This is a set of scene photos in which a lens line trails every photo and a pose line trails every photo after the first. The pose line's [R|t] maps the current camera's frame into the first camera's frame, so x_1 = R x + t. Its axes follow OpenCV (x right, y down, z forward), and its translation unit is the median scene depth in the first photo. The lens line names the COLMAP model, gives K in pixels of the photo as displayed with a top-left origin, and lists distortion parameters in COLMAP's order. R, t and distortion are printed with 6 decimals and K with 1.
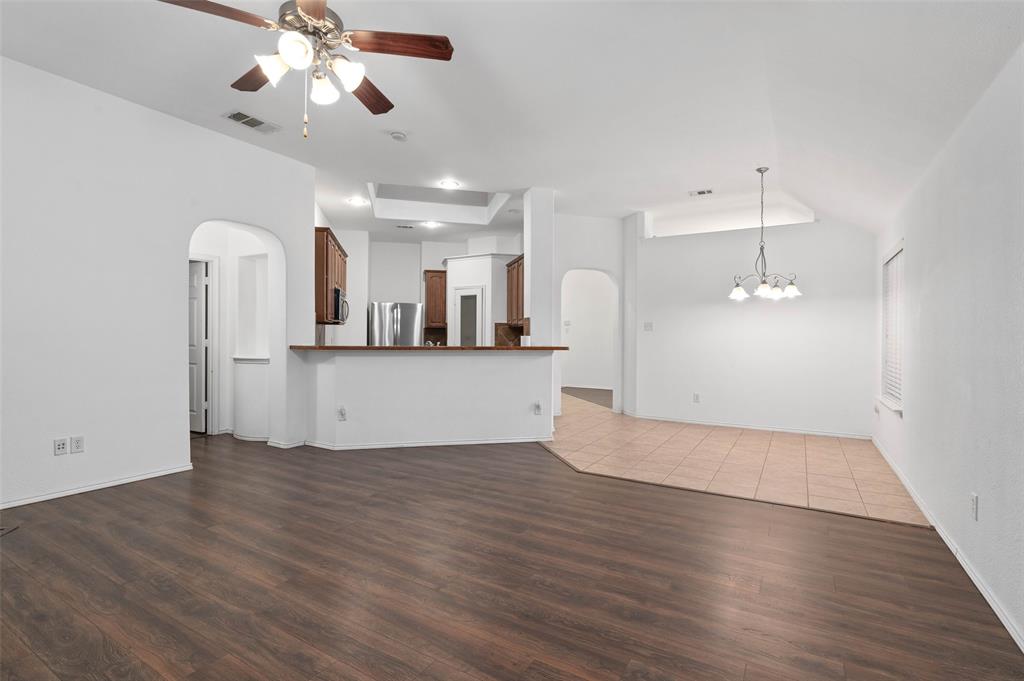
lens RADIAL K [[480.9, 0, 515.9], [0, 480.9, 336.0], [0, 0, 1]] dist [-0.012988, 0.002531]
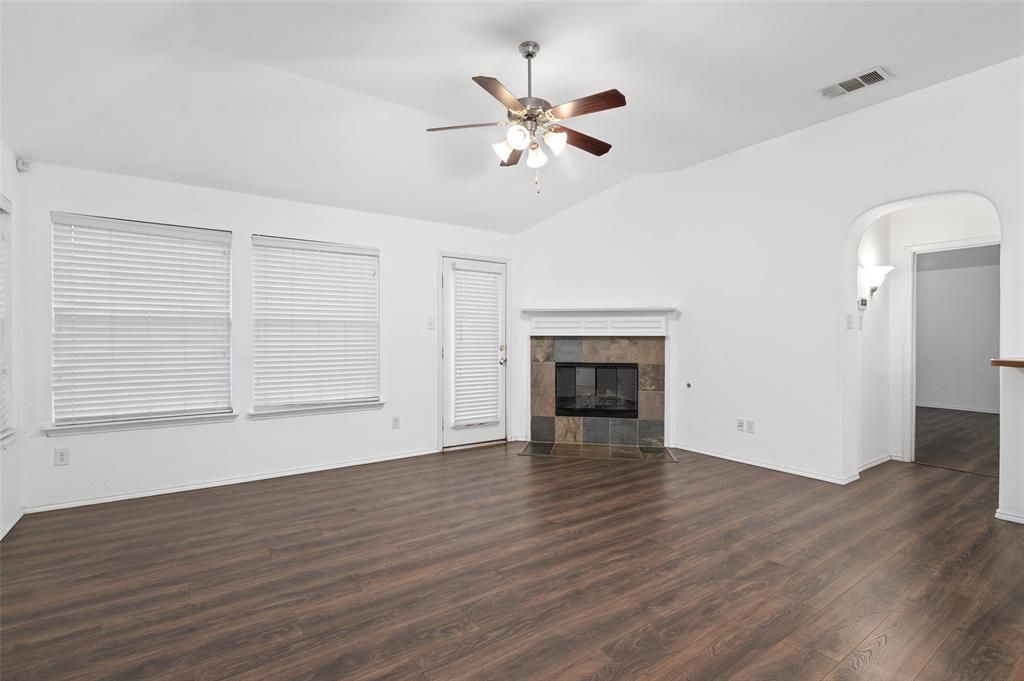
lens RADIAL K [[480.9, 0, 513.2], [0, 480.9, 342.4], [0, 0, 1]] dist [-0.012988, 0.002531]
pose [[-0.411286, -0.002063, -0.911504, 0.764499], [-0.006748, 0.999977, 0.000782, 0.006427], [0.911481, 0.006473, -0.411290, 1.386610]]
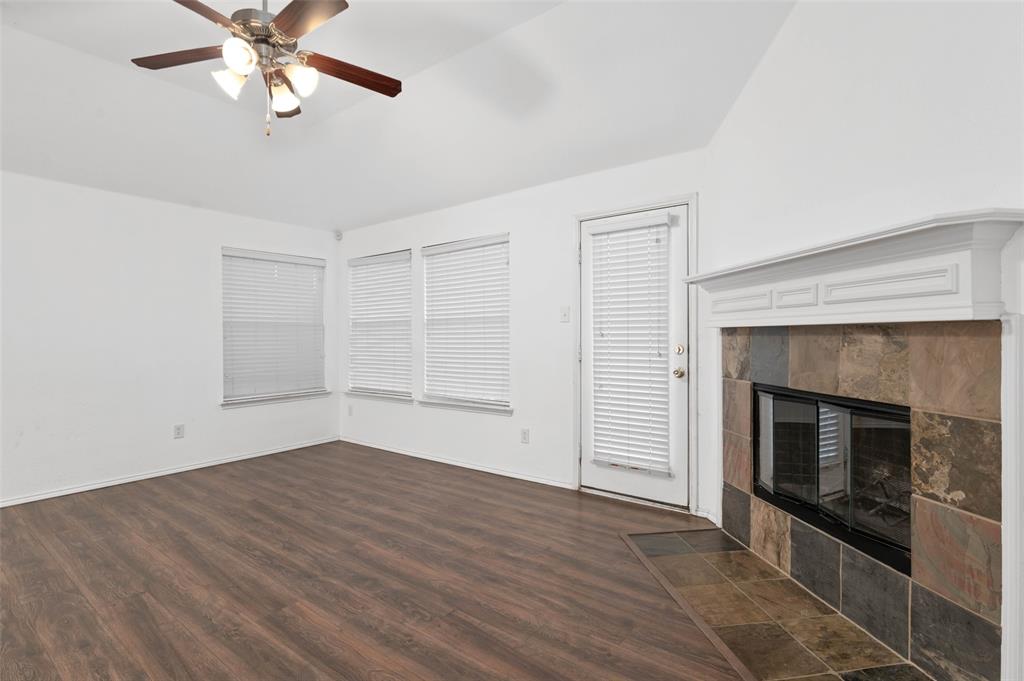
lens RADIAL K [[480.9, 0, 512.3], [0, 480.9, 335.1], [0, 0, 1]] dist [-0.012988, 0.002531]
pose [[-0.993212, -0.000189, 0.116322, -0.972218], [-0.000018, 0.999999, 0.001477, -0.007014], [-0.116322, 0.001465, -0.993210, 1.772817]]
